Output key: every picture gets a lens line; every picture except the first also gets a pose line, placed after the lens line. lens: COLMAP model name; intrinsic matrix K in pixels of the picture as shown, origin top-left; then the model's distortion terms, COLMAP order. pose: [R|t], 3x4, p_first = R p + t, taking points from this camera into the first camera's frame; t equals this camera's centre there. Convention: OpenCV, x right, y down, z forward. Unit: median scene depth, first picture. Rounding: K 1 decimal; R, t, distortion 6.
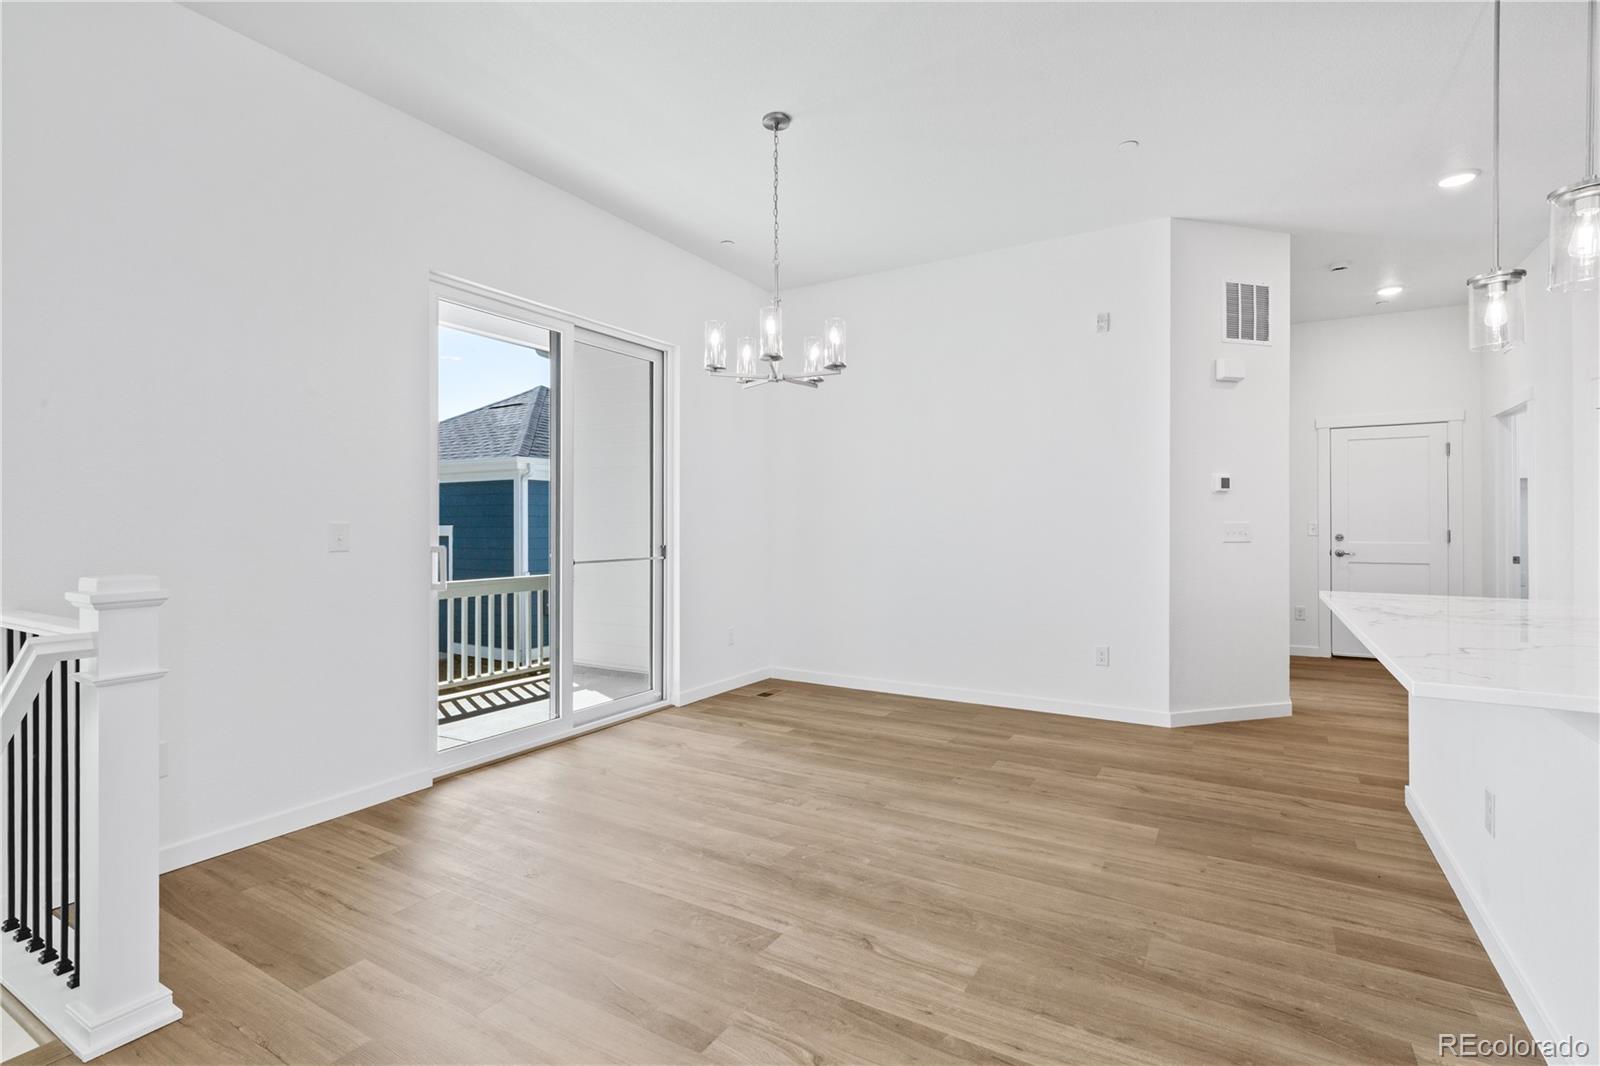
lens RADIAL K [[755.9, 0, 798.4], [0, 755.9, 523.2], [0, 0, 1]] dist [0.010586, 0.000247]
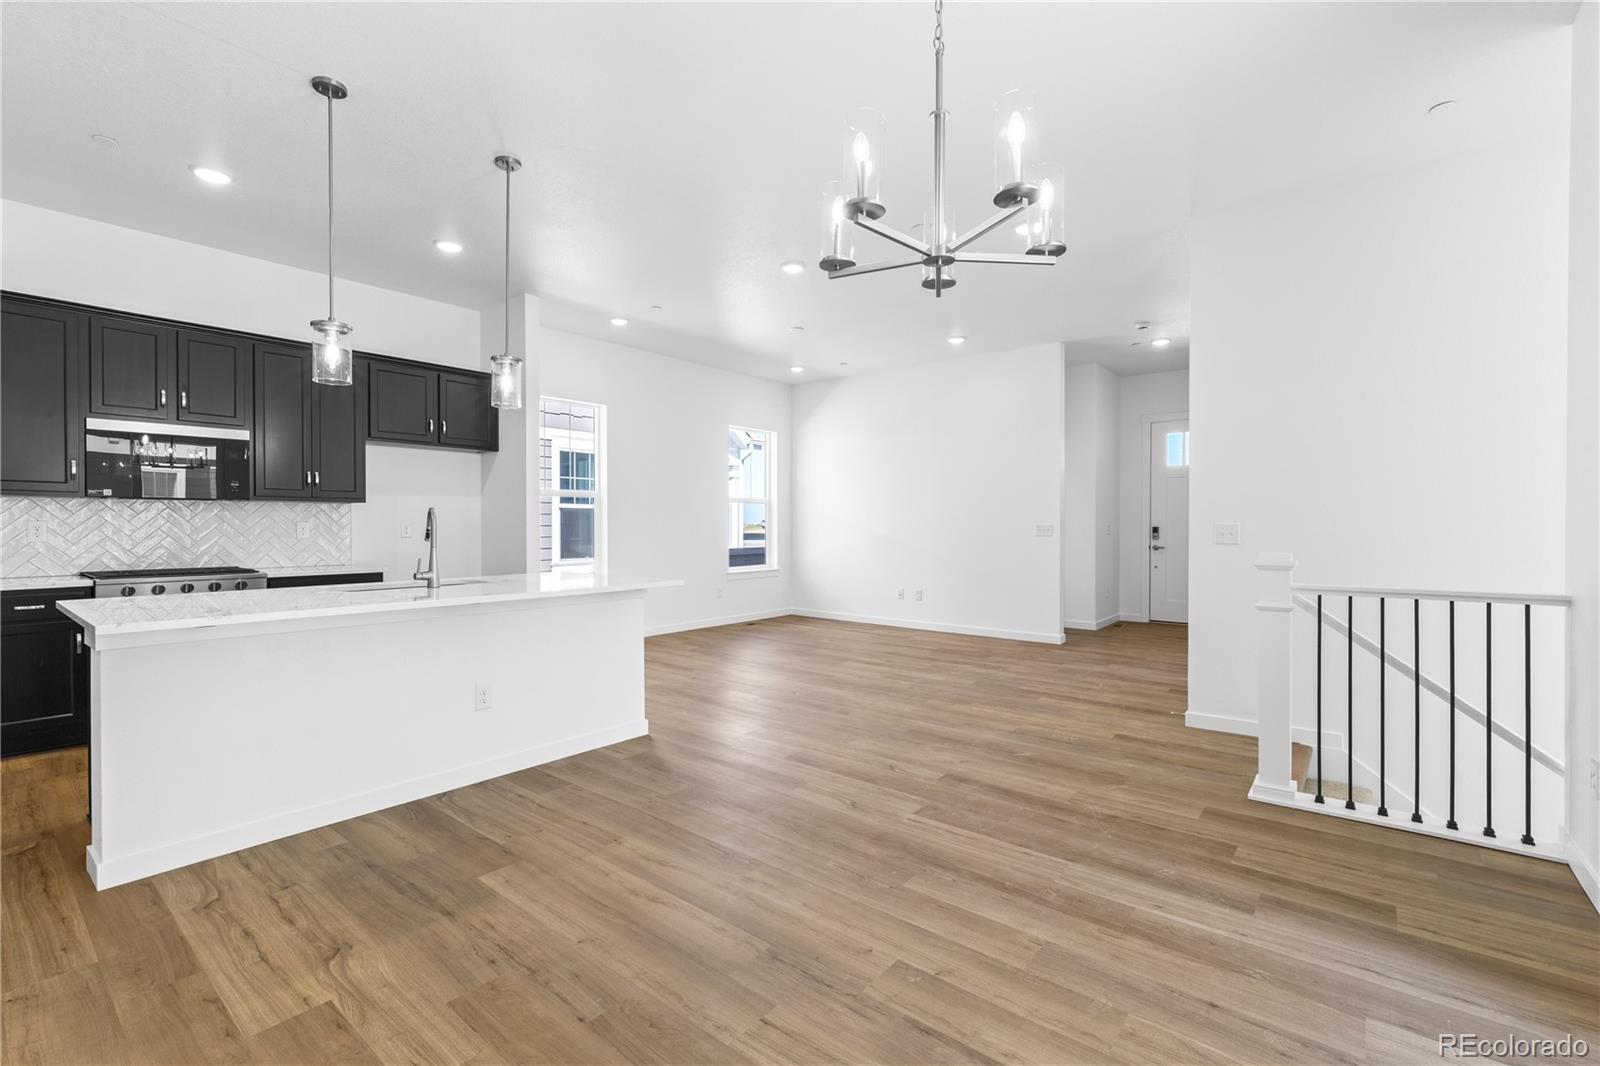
lens RADIAL K [[696.9, 0, 797.5], [0, 696.9, 537.1], [0, 0, 1]] dist [-0.000708, 0.000034]
pose [[-0.988280, -0.001845, 0.152642, -0.004735], [0.000374, 0.999895, 0.014506, 0.003345], [-0.152652, 0.014393, -0.988175, 1.480359]]
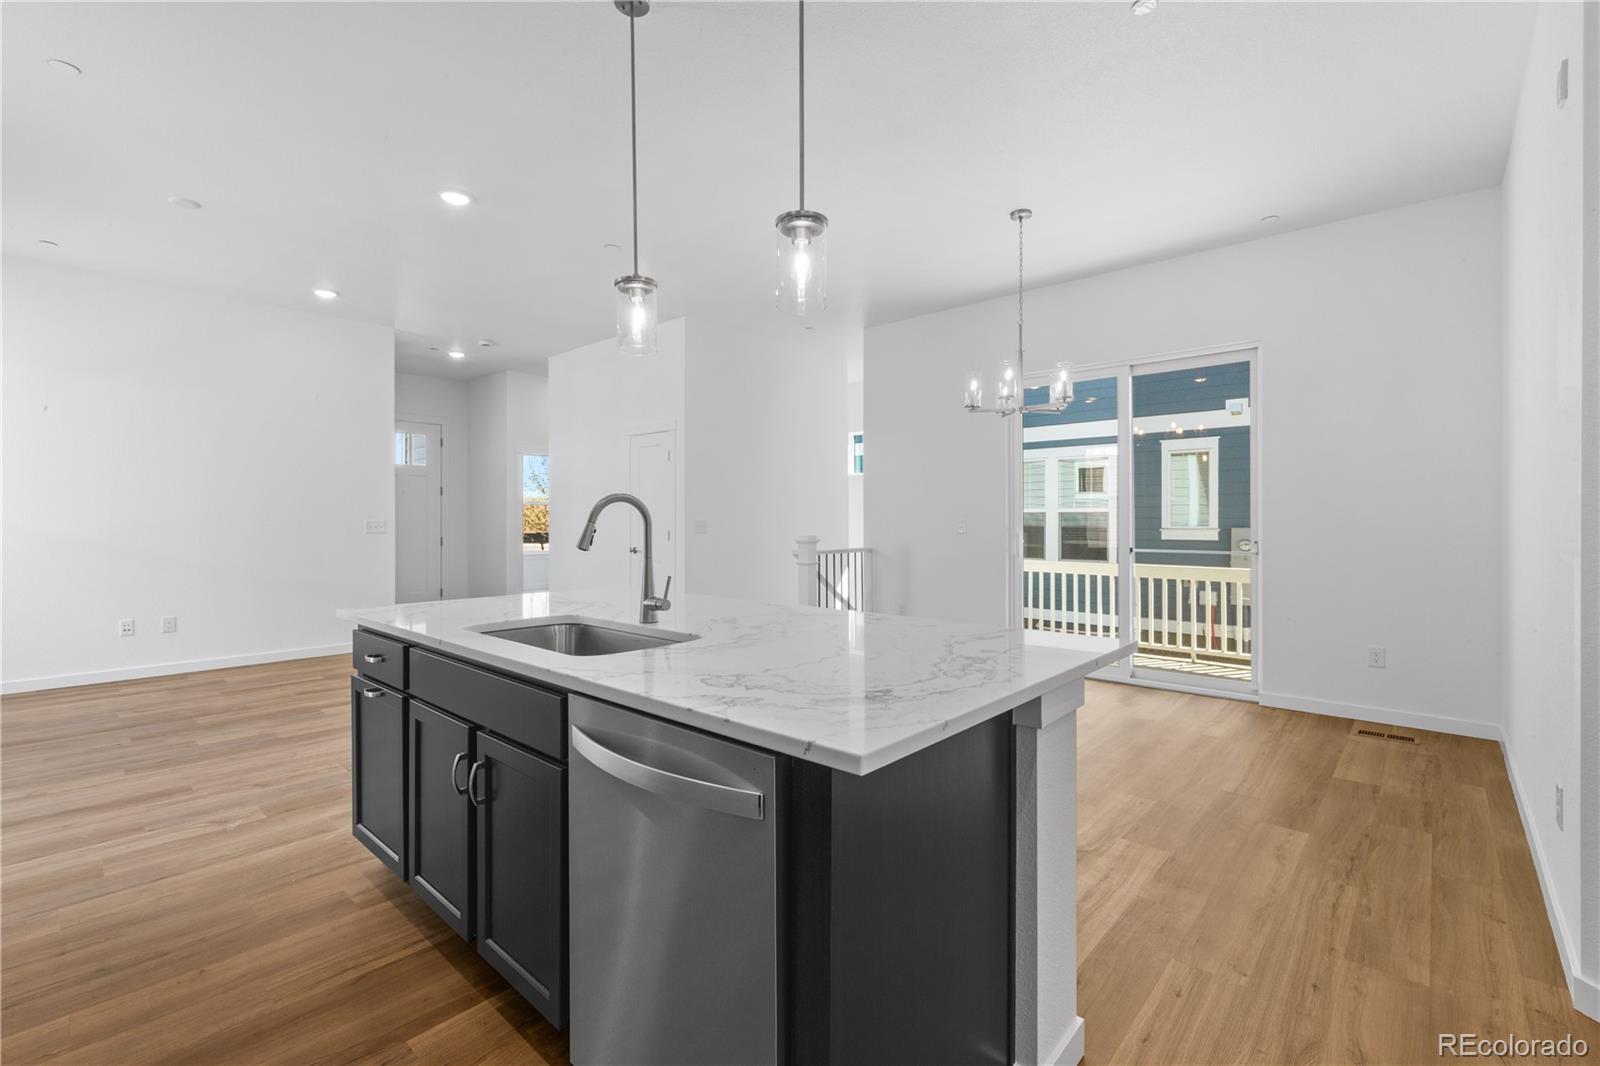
lens RADIAL K [[703.3, 0, 805.2], [0, 703.3, 523.9], [0, 0, 1]] dist [-0.000552, 0.000140]
pose [[-0.196844, 0.006084, -0.980416, 1.211898], [0.006079, 0.999969, 0.004985, 0.001057], [0.980416, -0.004979, -0.196874, 0.858772]]
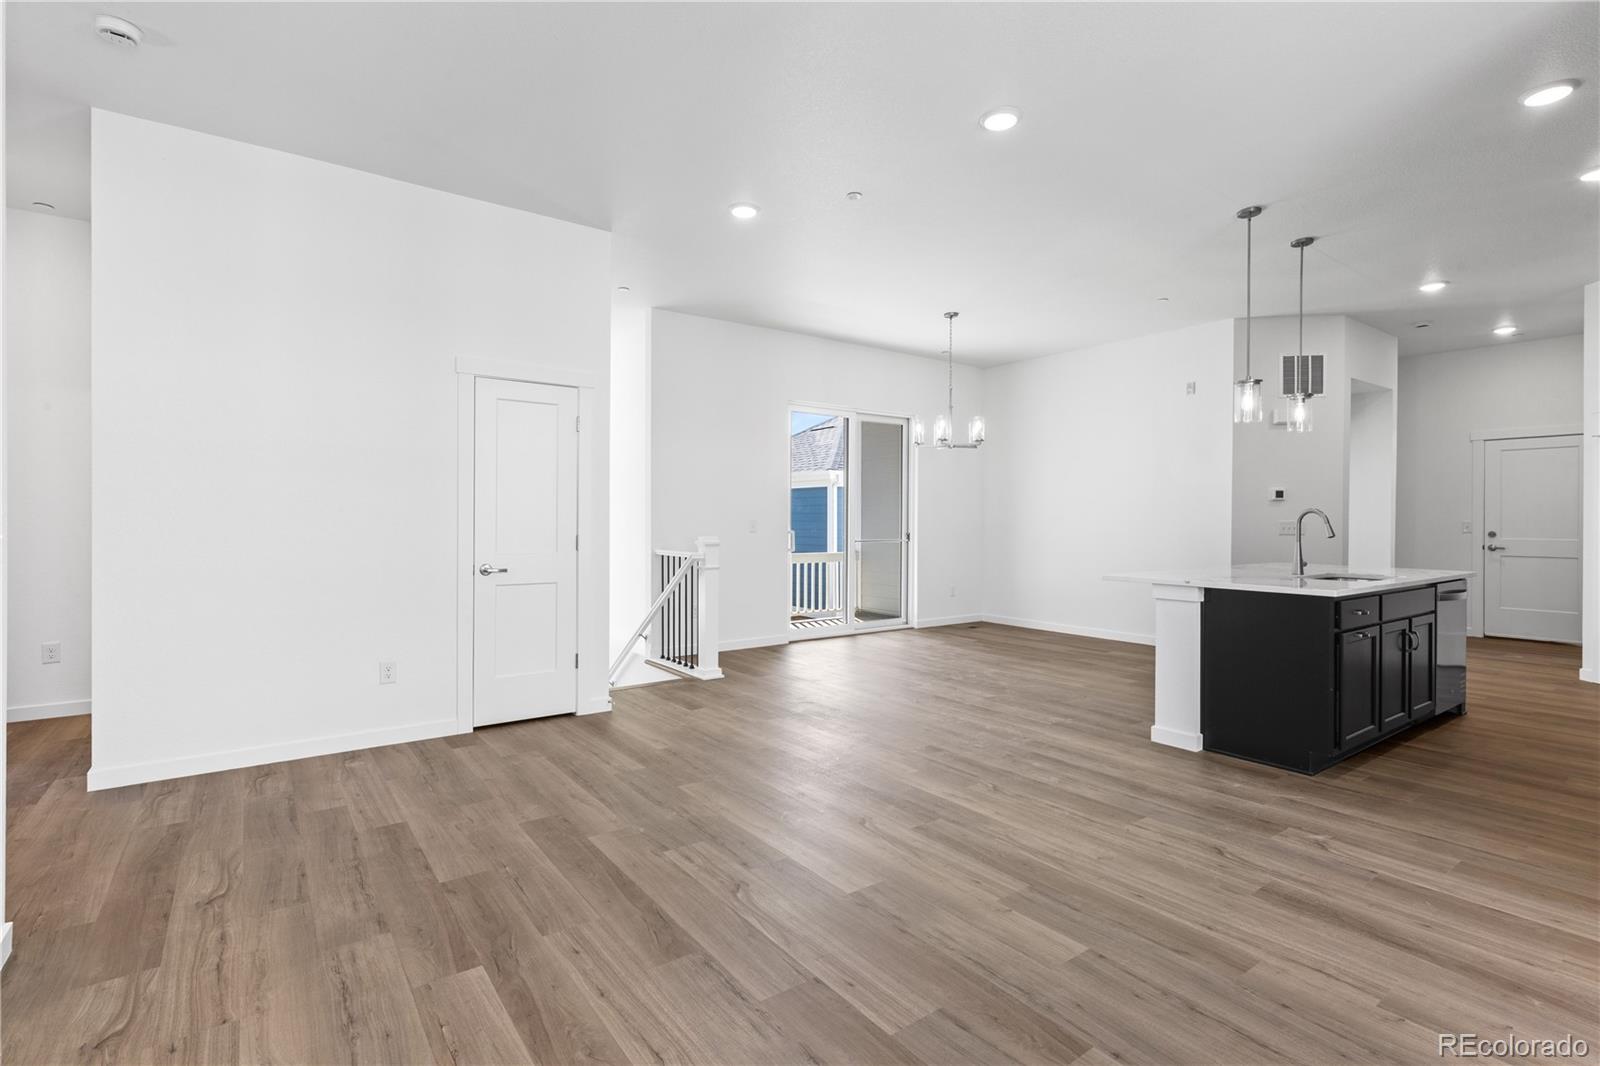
lens RADIAL K [[755.9, 0, 798.4], [0, 755.9, 523.2], [0, 0, 1]] dist [0.010586, 0.000247]
pose [[0.920816, 0.006193, -0.389947, 0.359689], [-0.003499, 0.999965, 0.007618, -0.006290], [0.389981, -0.005650, 0.920806, -0.920201]]
